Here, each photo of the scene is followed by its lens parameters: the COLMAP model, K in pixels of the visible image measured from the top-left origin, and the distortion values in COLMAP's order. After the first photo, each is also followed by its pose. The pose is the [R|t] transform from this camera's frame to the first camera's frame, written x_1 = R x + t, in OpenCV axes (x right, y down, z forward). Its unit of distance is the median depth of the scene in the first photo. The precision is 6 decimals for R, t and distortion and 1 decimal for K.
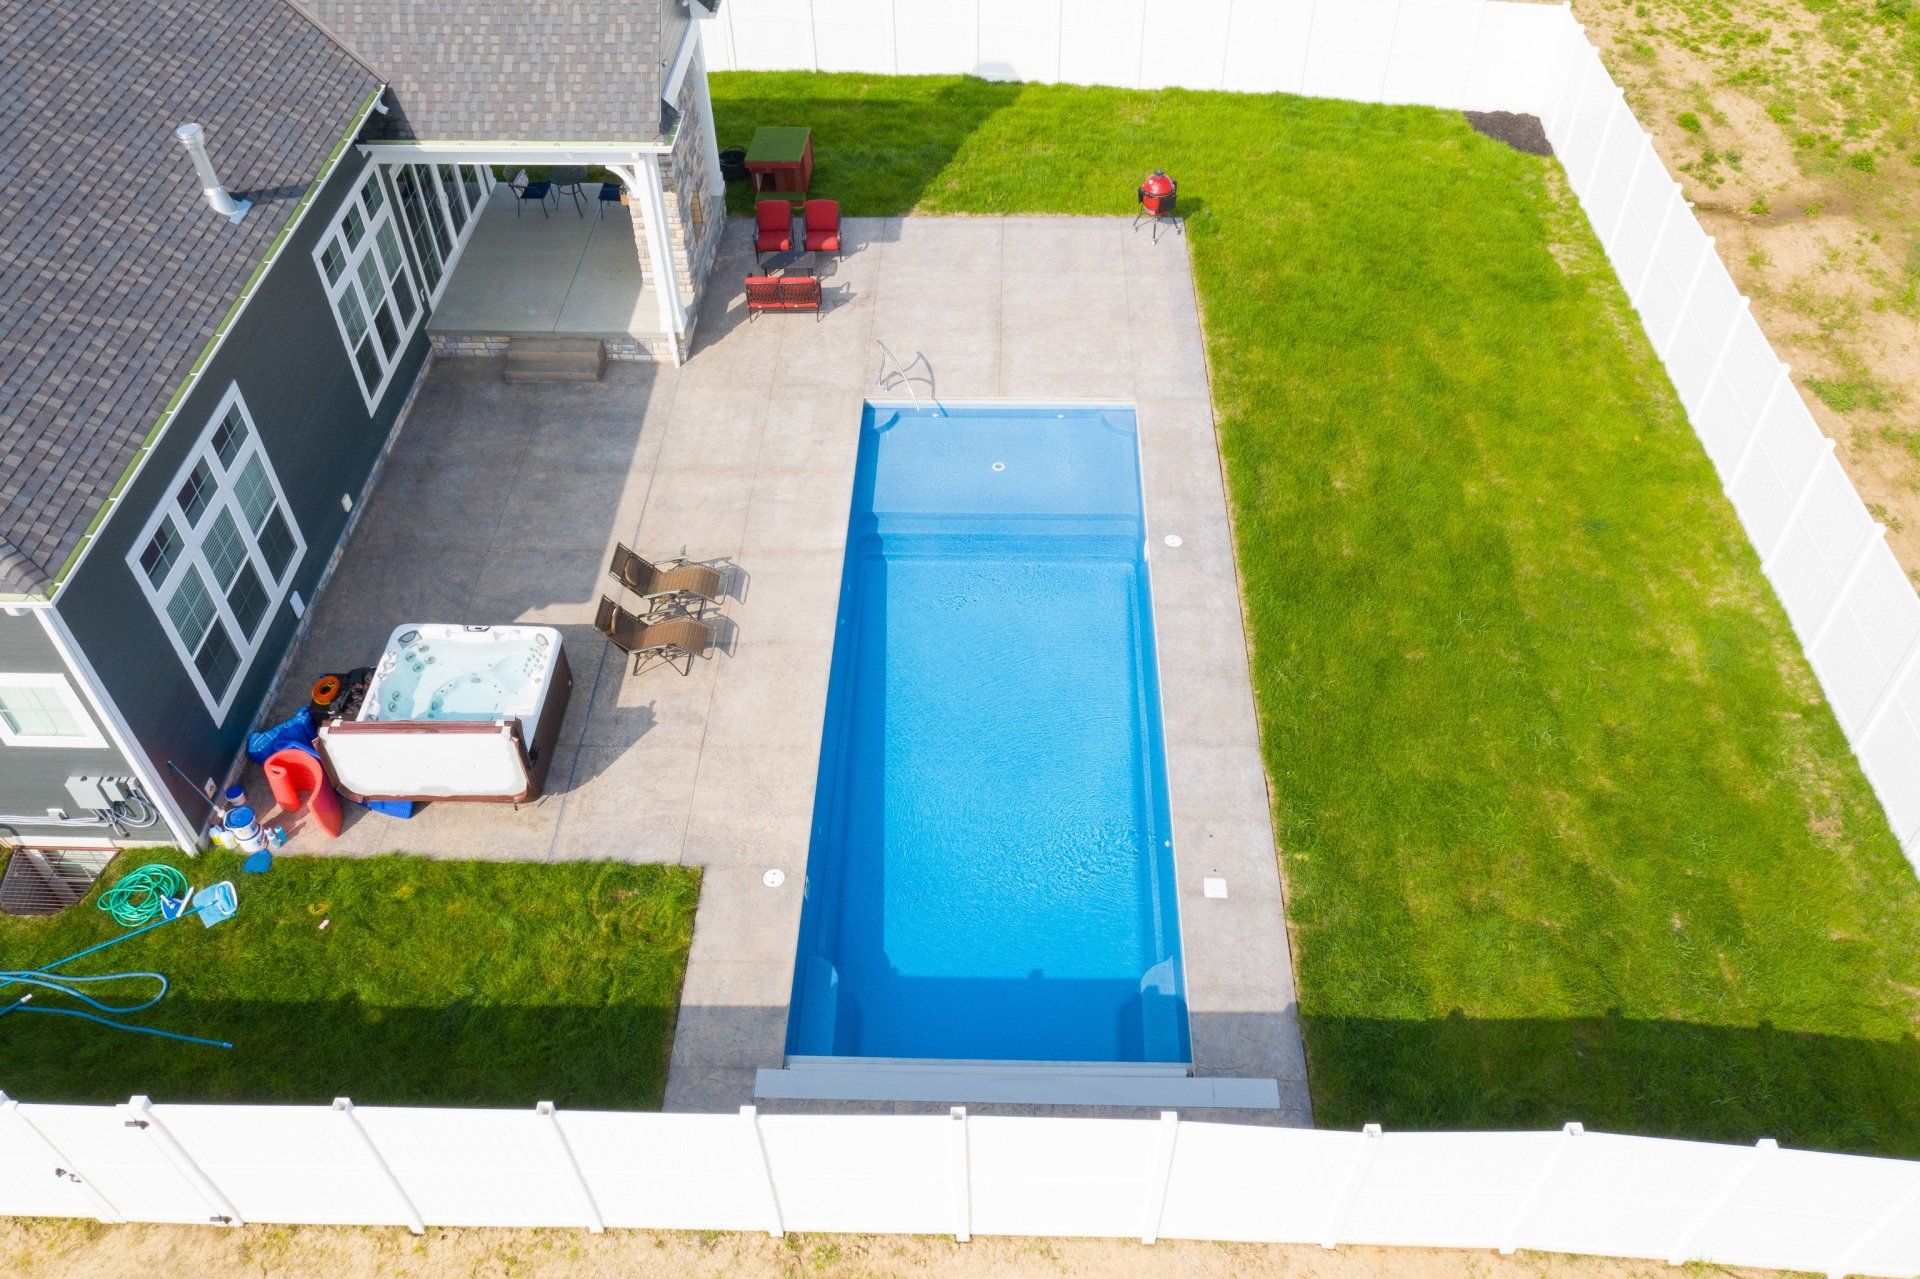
lens RADIAL K [[1474.4, 0, 960.0], [0, 1474.4, 639.5], [0, 0, 1]] dist [-0.014316, -0.003777]
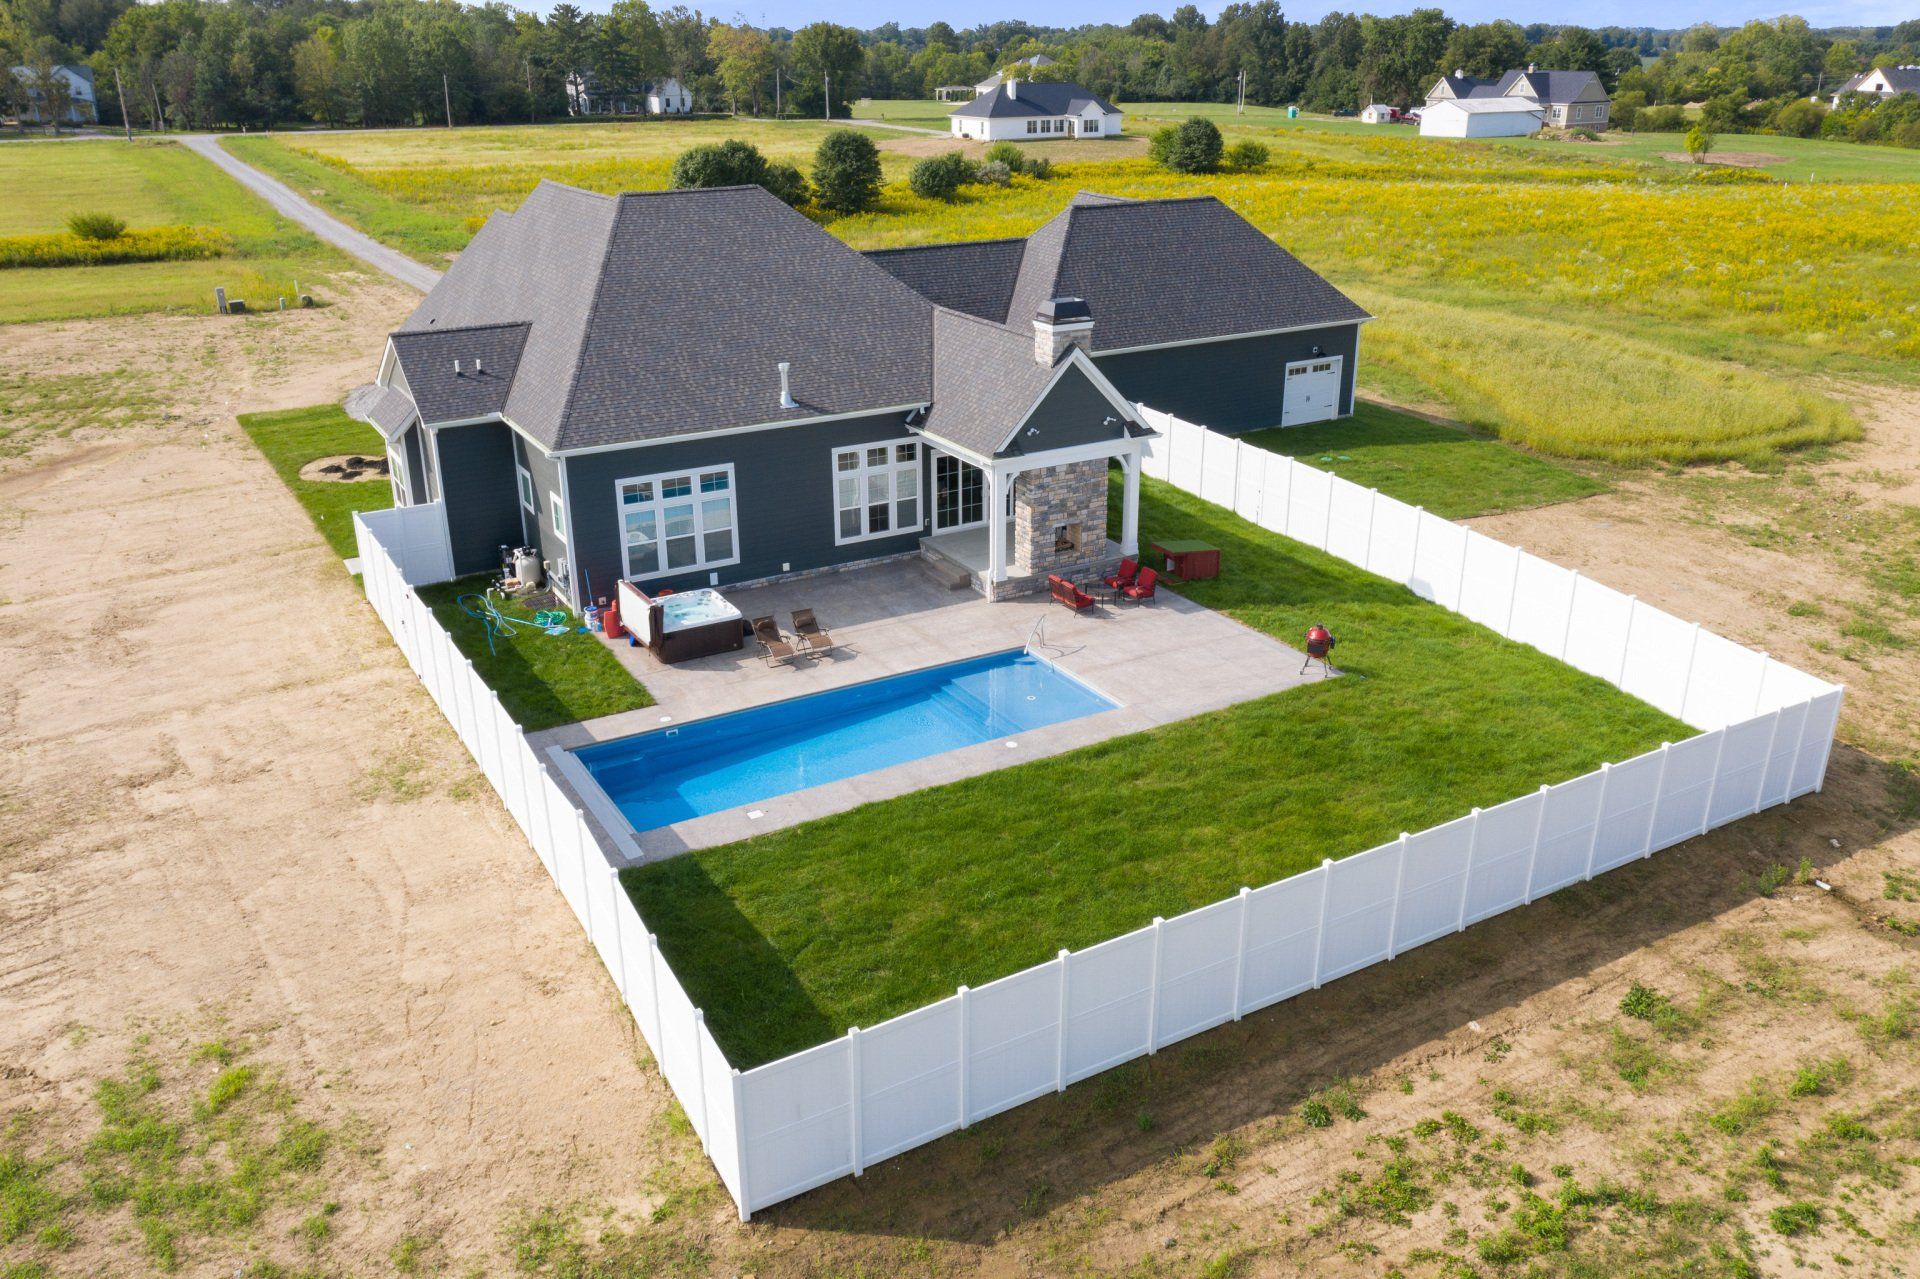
lens RADIAL K [[1474.4, 0, 960.0], [0, 1474.4, 639.5], [0, 0, 1]] dist [-0.014316, -0.003777]
pose [[0.537671, 0.328652, -0.776465, 1.202879], [-0.612263, 0.785335, -0.091562, 0.017306], [0.579693, 0.524630, 0.623474, -0.016437]]
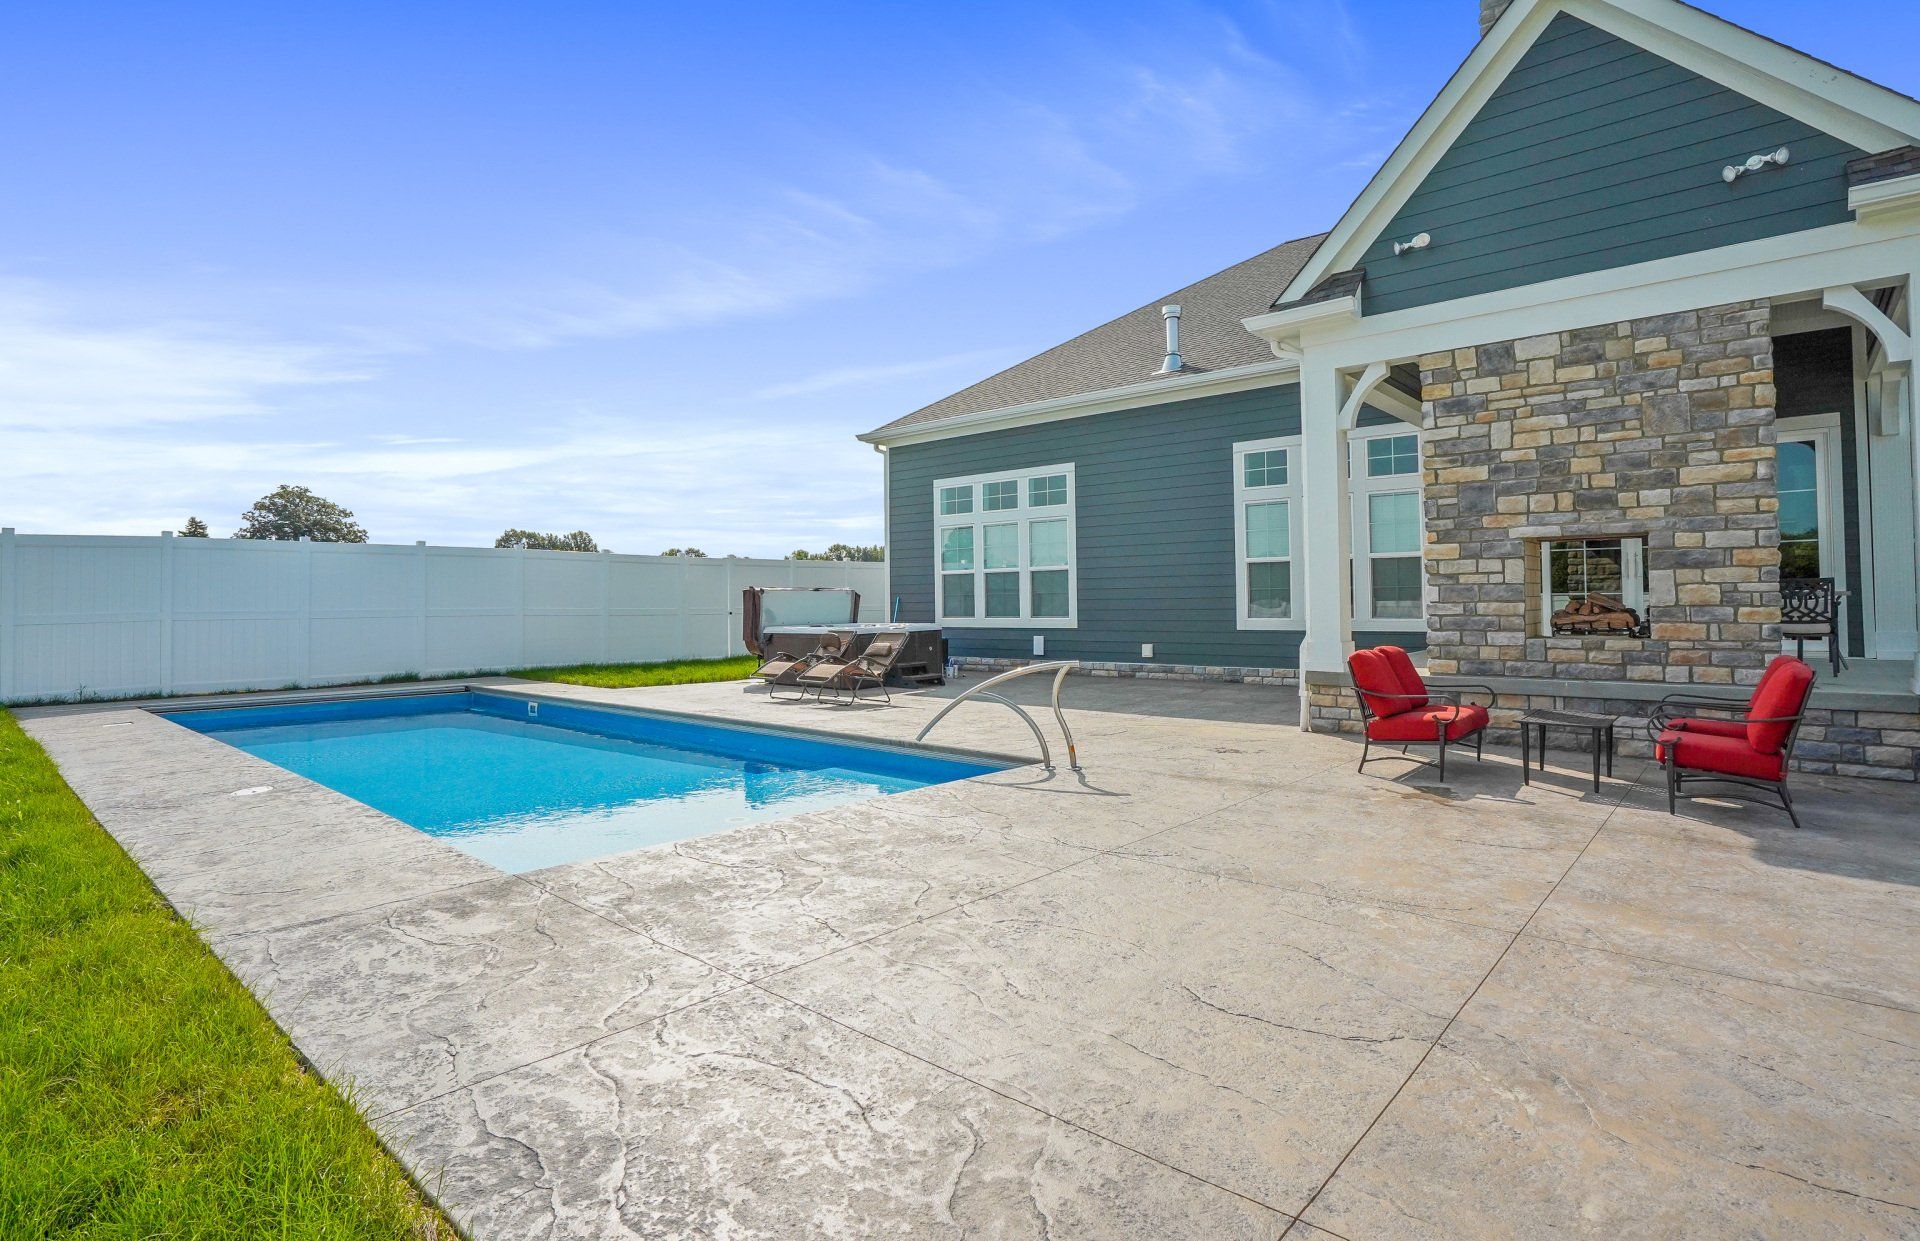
lens RADIAL K [[961.7, 0, 929.3], [0, 961.7, 582.6], [0, 0, 1]] dist [-0.026636, 0.001308]
pose [[-0.637555, 0.010246, -0.770337, 0.238721], [-0.542987, 0.703360, 0.458748, -0.364373], [0.546525, 0.710760, -0.442867, 1.168976]]
